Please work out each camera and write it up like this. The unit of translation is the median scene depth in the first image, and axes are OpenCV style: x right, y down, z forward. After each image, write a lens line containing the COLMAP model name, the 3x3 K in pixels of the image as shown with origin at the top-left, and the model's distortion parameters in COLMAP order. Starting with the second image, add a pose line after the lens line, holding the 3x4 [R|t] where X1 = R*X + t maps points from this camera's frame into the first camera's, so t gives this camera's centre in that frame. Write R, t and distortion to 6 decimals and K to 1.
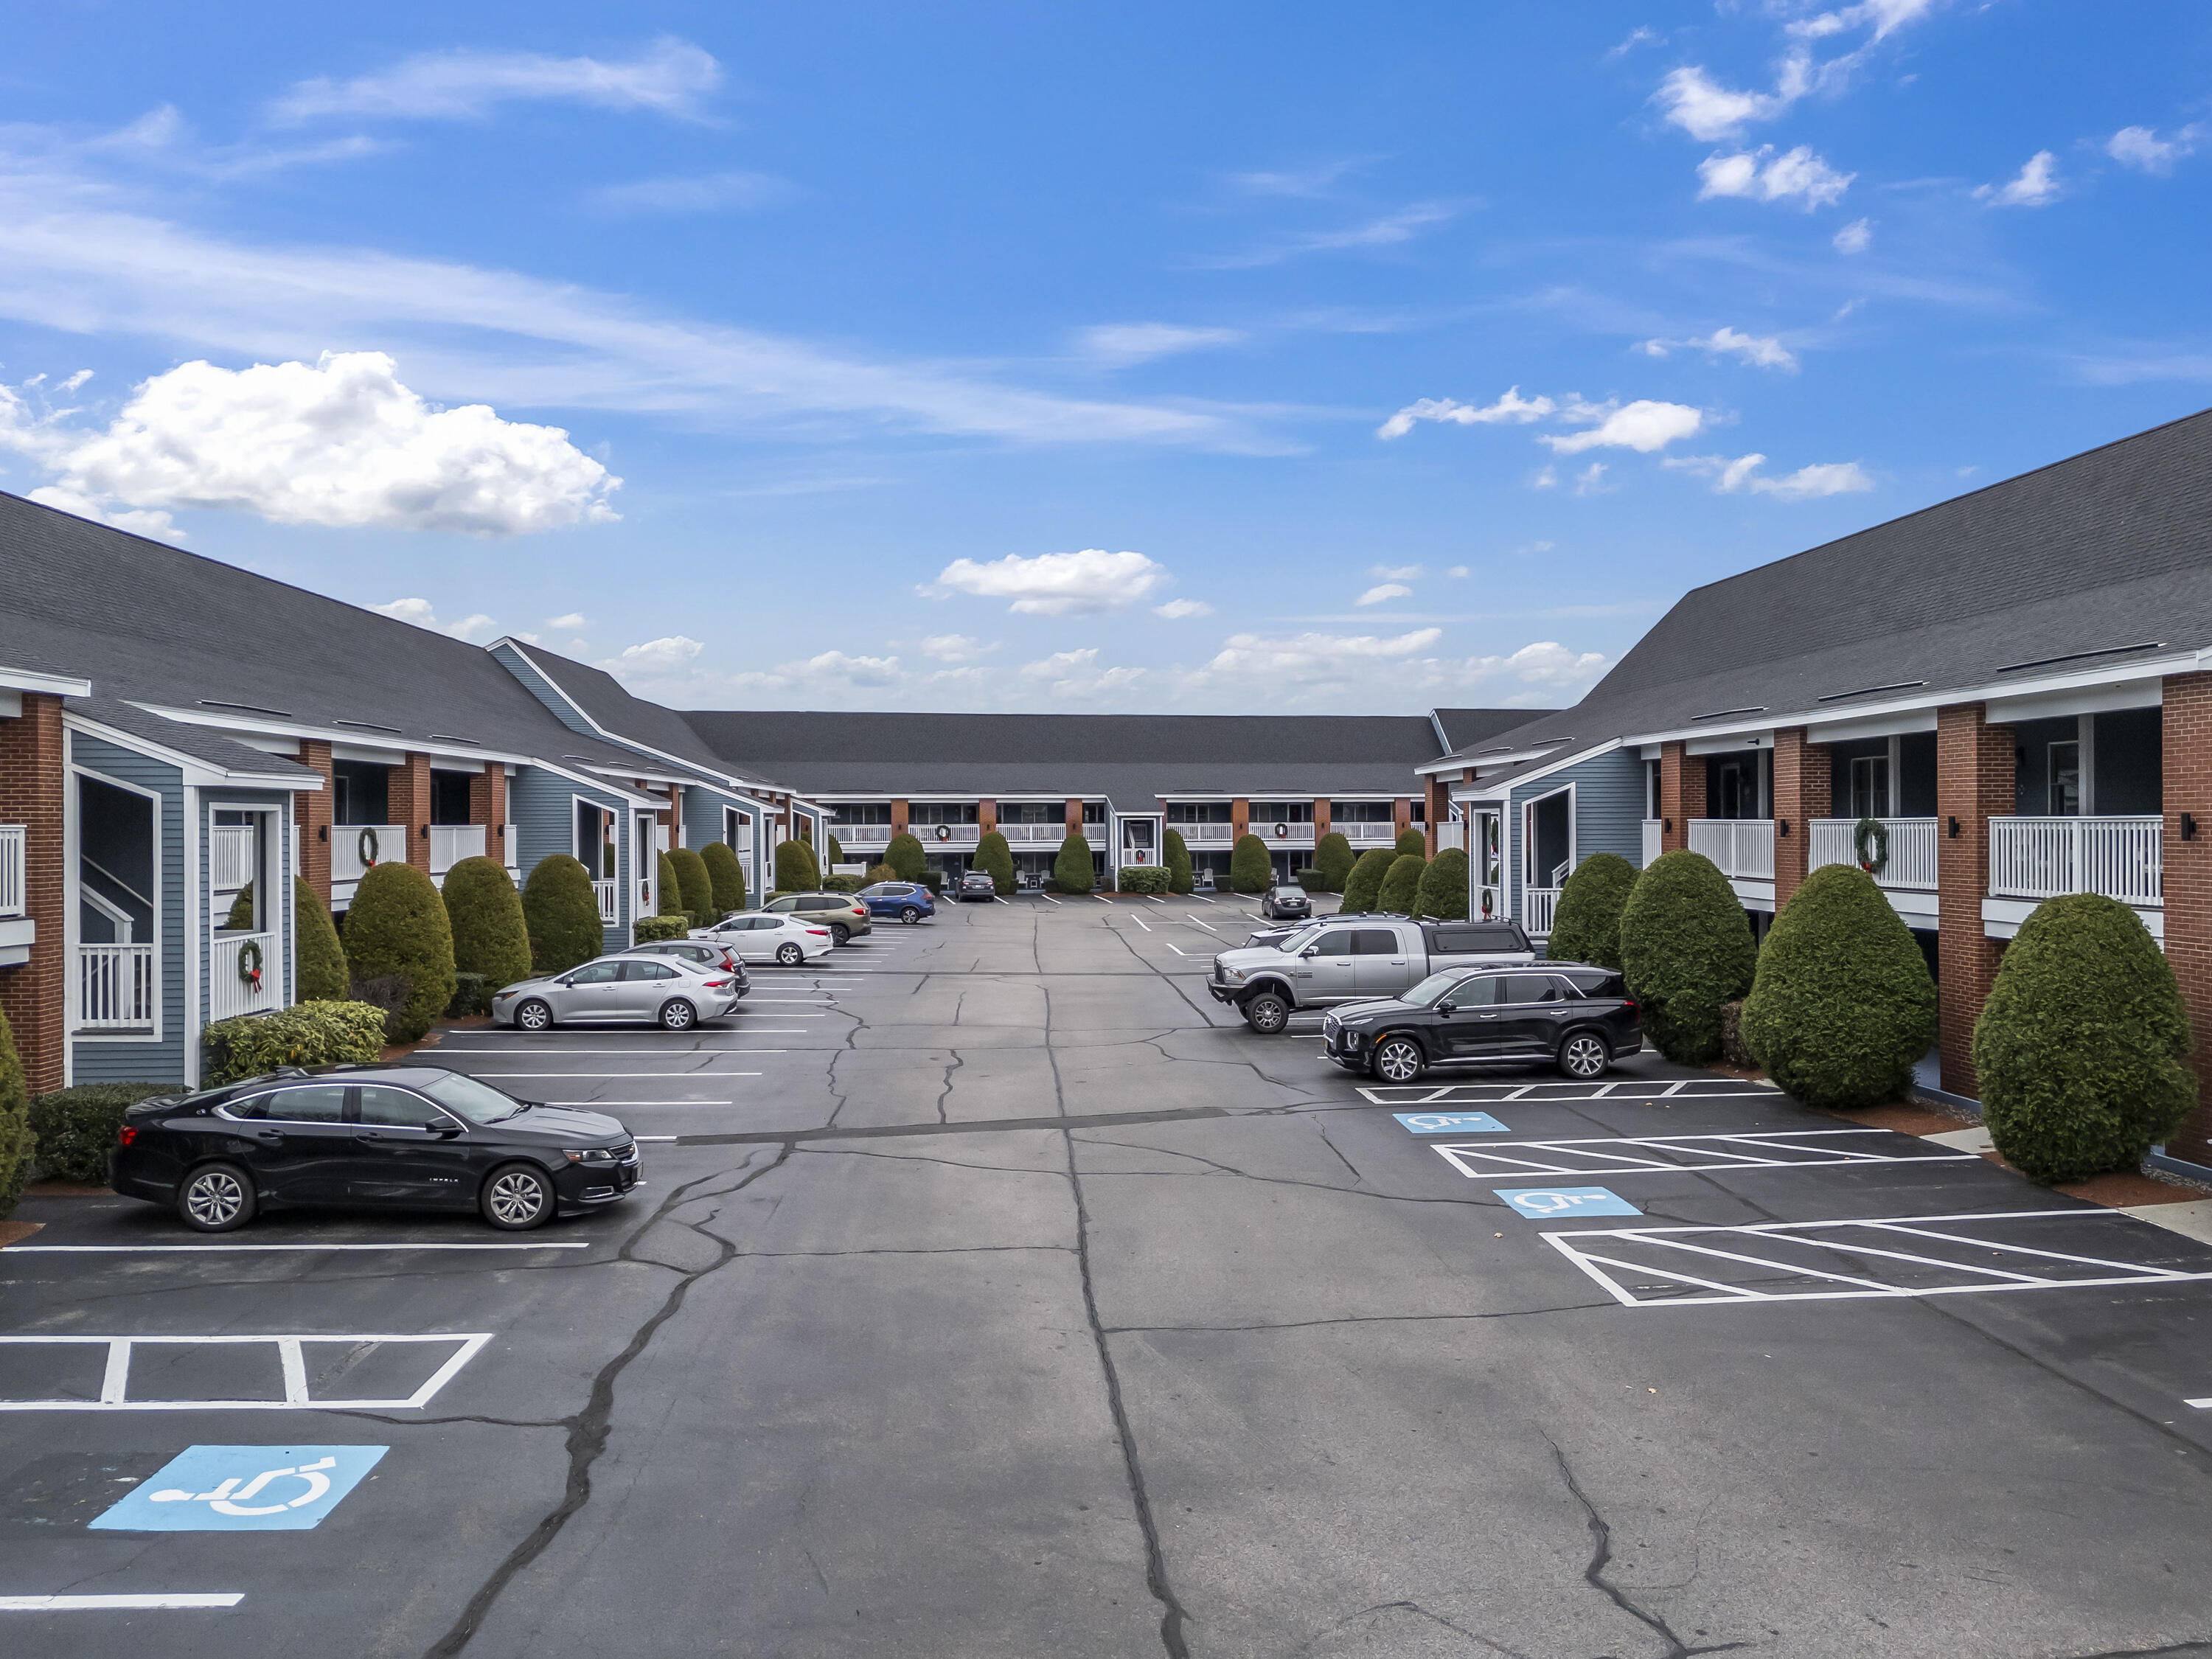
lens RADIAL K [[1577.0, 0, 1141.8], [0, 1577.0, 817.4], [0, 0, 1]] dist [0.002203, -0.002559]
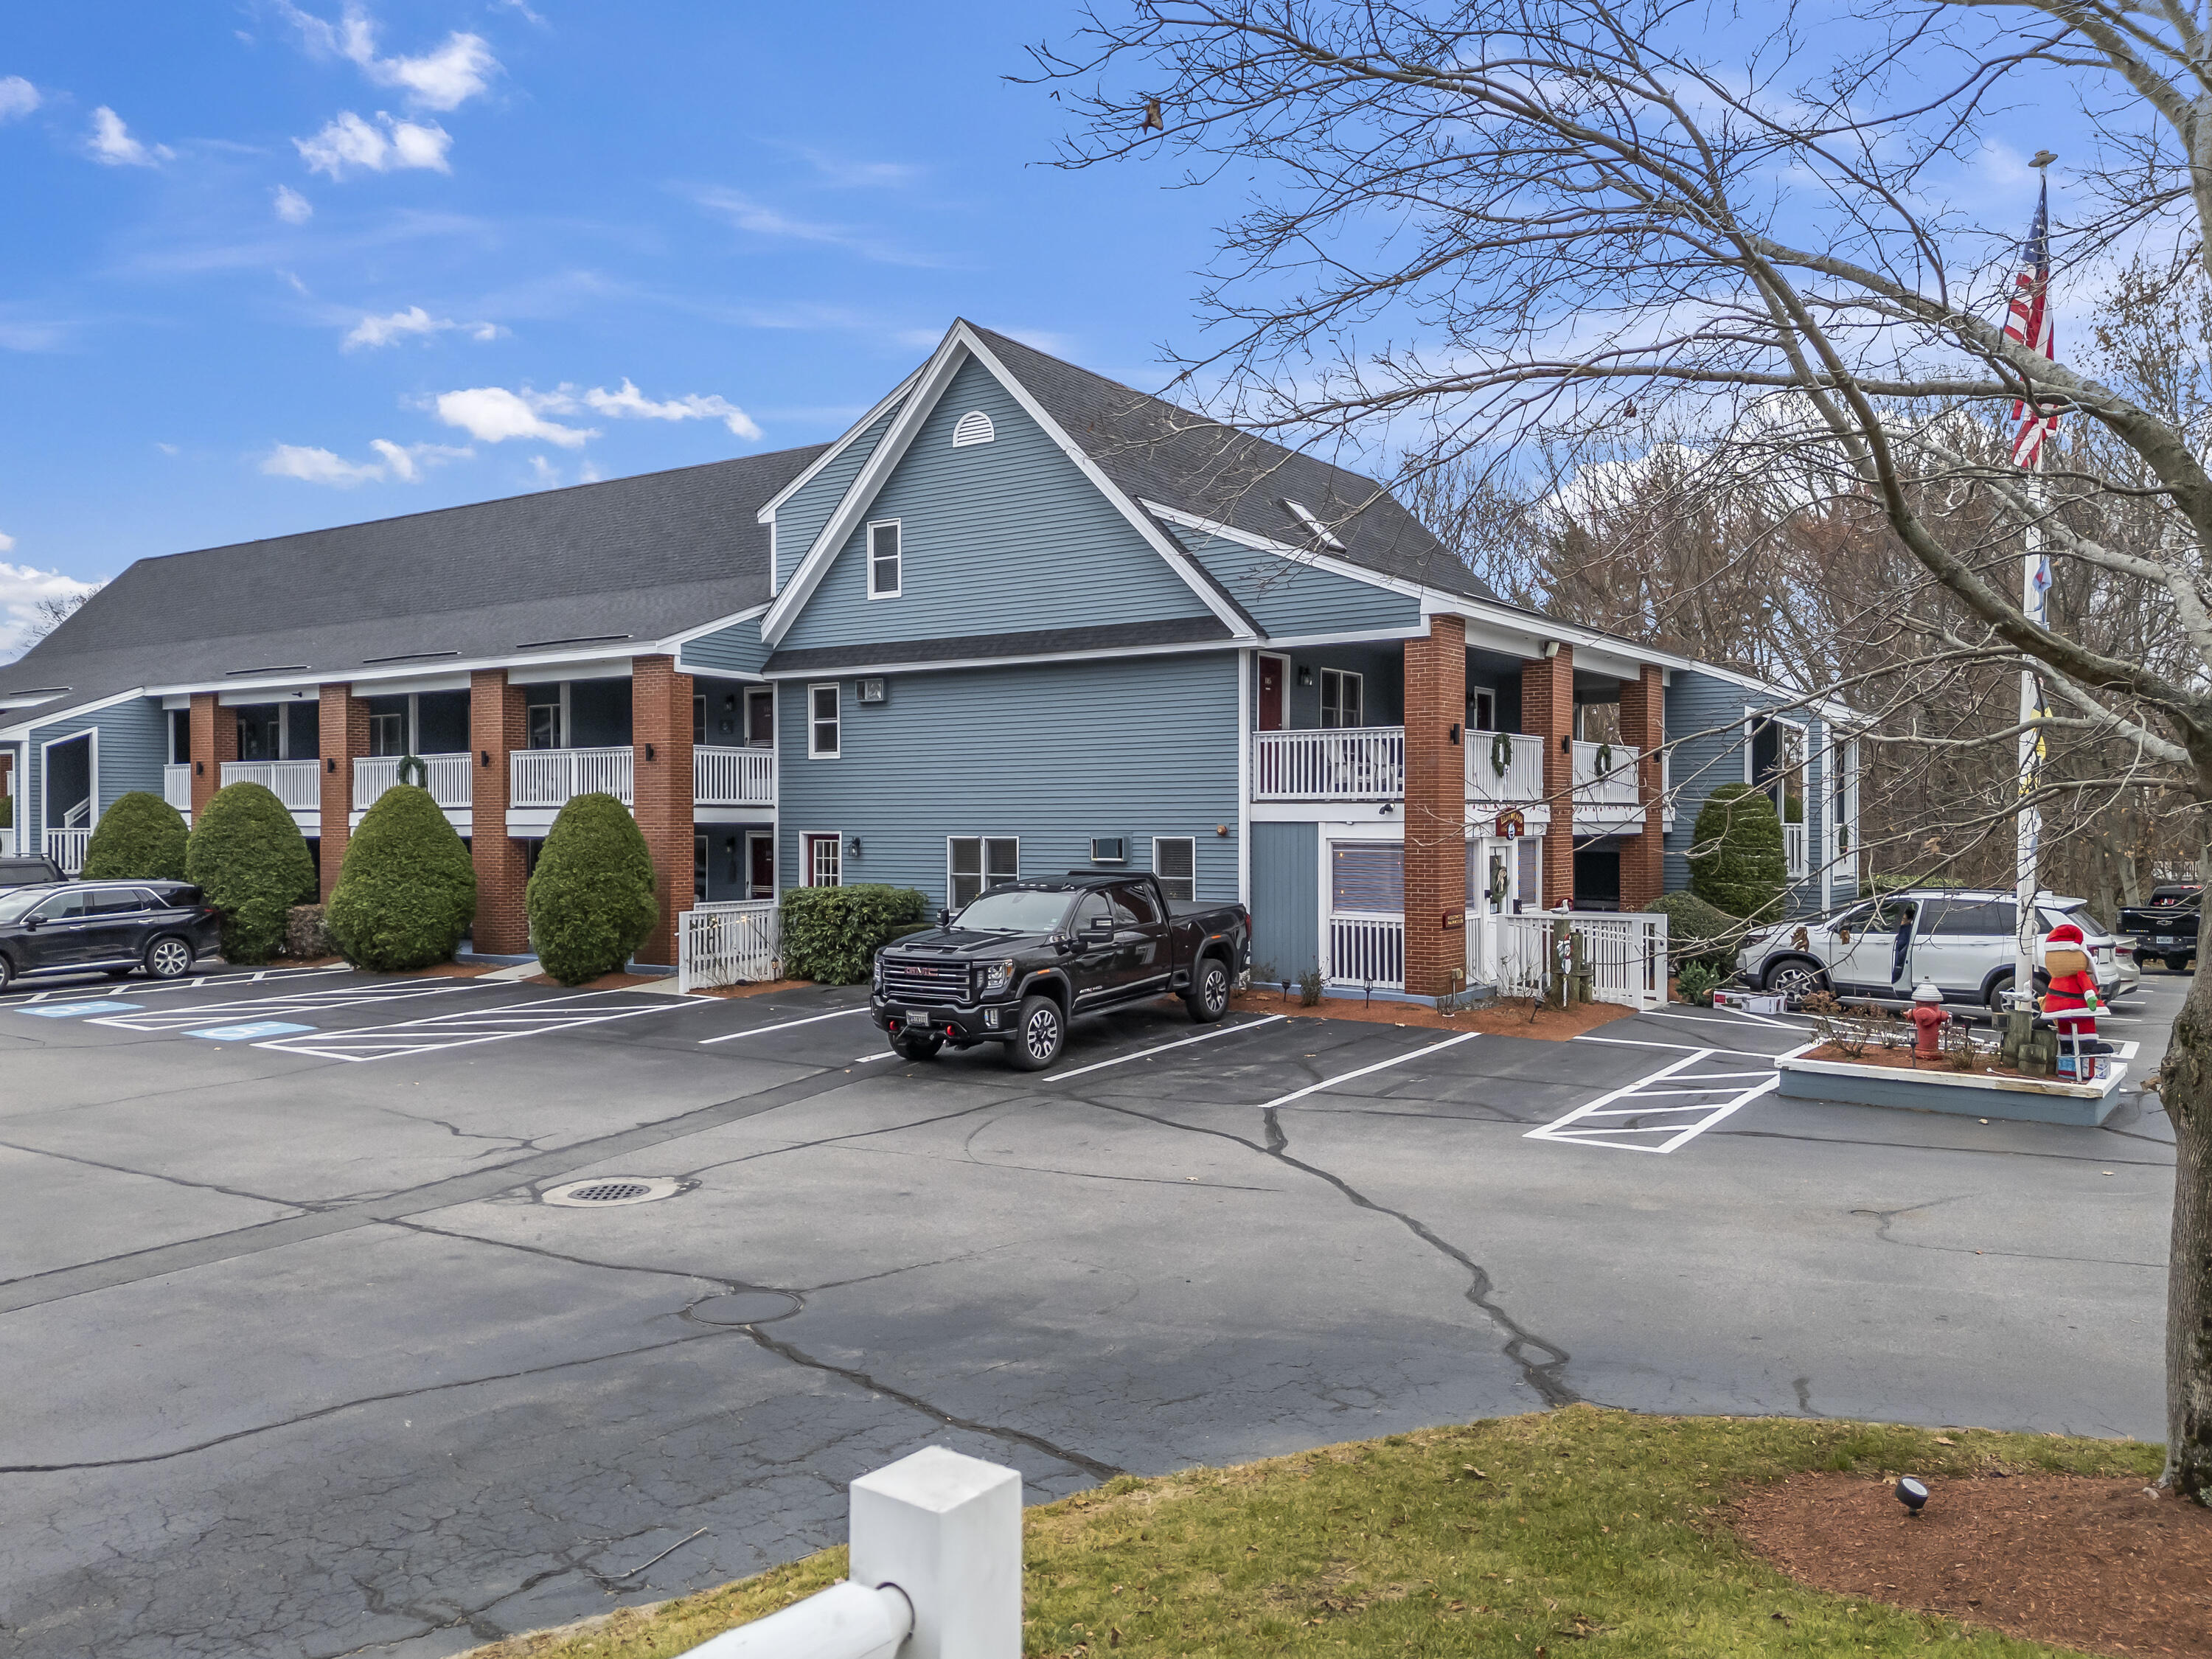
lens RADIAL K [[1645.0, 0, 1106.0], [0, 1645.0, 829.5], [0, 0, 1]] dist [0.002482, -0.002498]
pose [[0.582166, 0.000890, 0.813070, -0.412322], [-0.001463, 0.999999, -0.000047, 0.082738], [-0.813069, -0.001162, 0.582166, -0.333720]]
